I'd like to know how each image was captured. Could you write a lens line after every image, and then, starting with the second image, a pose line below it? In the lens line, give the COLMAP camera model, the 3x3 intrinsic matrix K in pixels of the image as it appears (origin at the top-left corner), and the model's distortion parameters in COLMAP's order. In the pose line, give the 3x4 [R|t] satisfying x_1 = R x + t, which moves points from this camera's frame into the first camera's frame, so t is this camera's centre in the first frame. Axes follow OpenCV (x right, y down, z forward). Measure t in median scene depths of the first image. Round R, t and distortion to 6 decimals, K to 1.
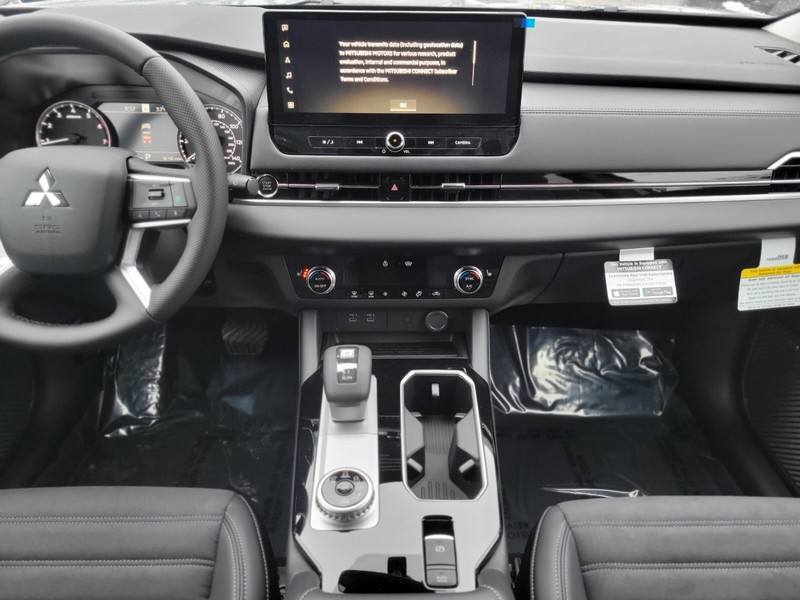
lens RADIAL K [[608.6, 0, 403.1], [0, 608.6, 301.1], [0, 0, 1]] dist [0.045786, -0.027222]
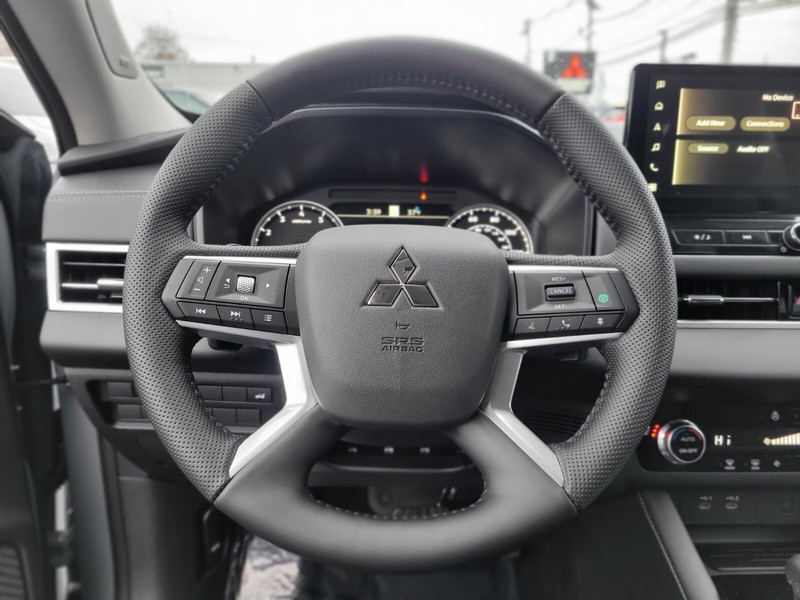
lens RADIAL K [[608.6, 0, 402.9], [0, 608.6, 298.0], [0, 0, 1]] dist [0.045786, -0.027222]
pose [[0.999783, -0.002125, 0.020724, -0.470539], [0.007971, 0.958106, -0.286301, 0.004616], [-0.019247, 0.286404, 0.957916, 0.345322]]
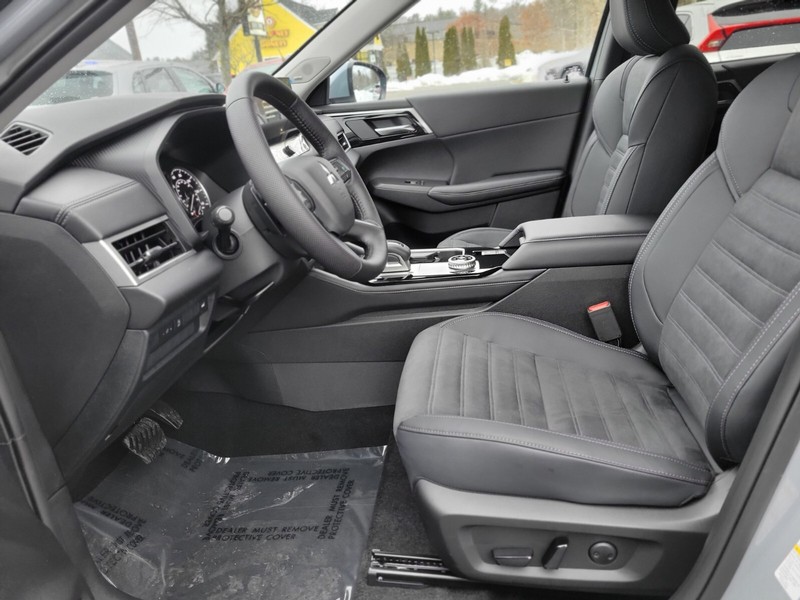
lens RADIAL K [[608.6, 0, 397.6], [0, 608.6, 298.9], [0, 0, 1]] dist [0.045786, -0.027222]
pose [[0.155461, -0.367526, 0.916928, -1.588900], [0.598693, 0.773371, 0.208480, -0.119166], [-0.785747, 0.516548, 0.340264, 0.413973]]
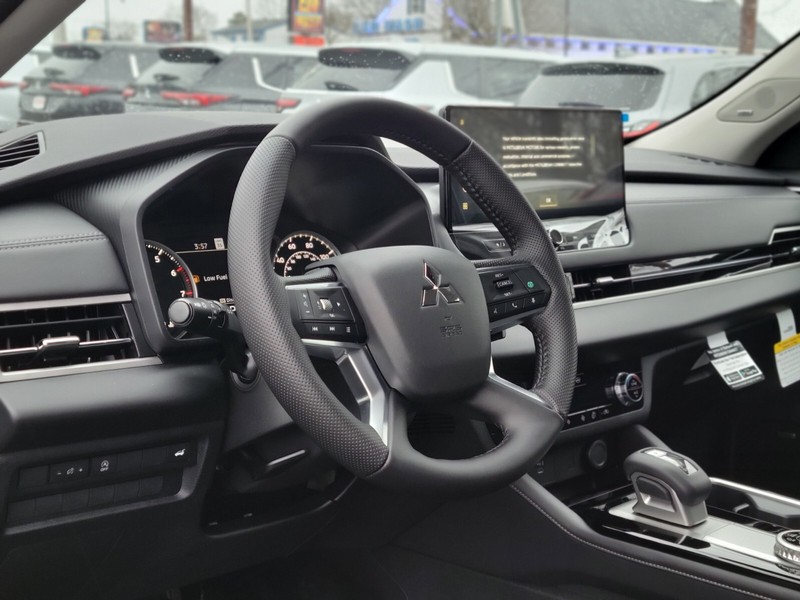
lens RADIAL K [[1211.4, 0, 401.1], [0, 1211.4, 293.5], [0, 0, 1]] dist [0.033701, 0.000000]
pose [[0.727410, -0.098079, 0.679158, -1.333952], [0.347954, 0.905774, -0.241869, 0.152797], [-0.591442, 0.412254, 0.692996, -0.047274]]
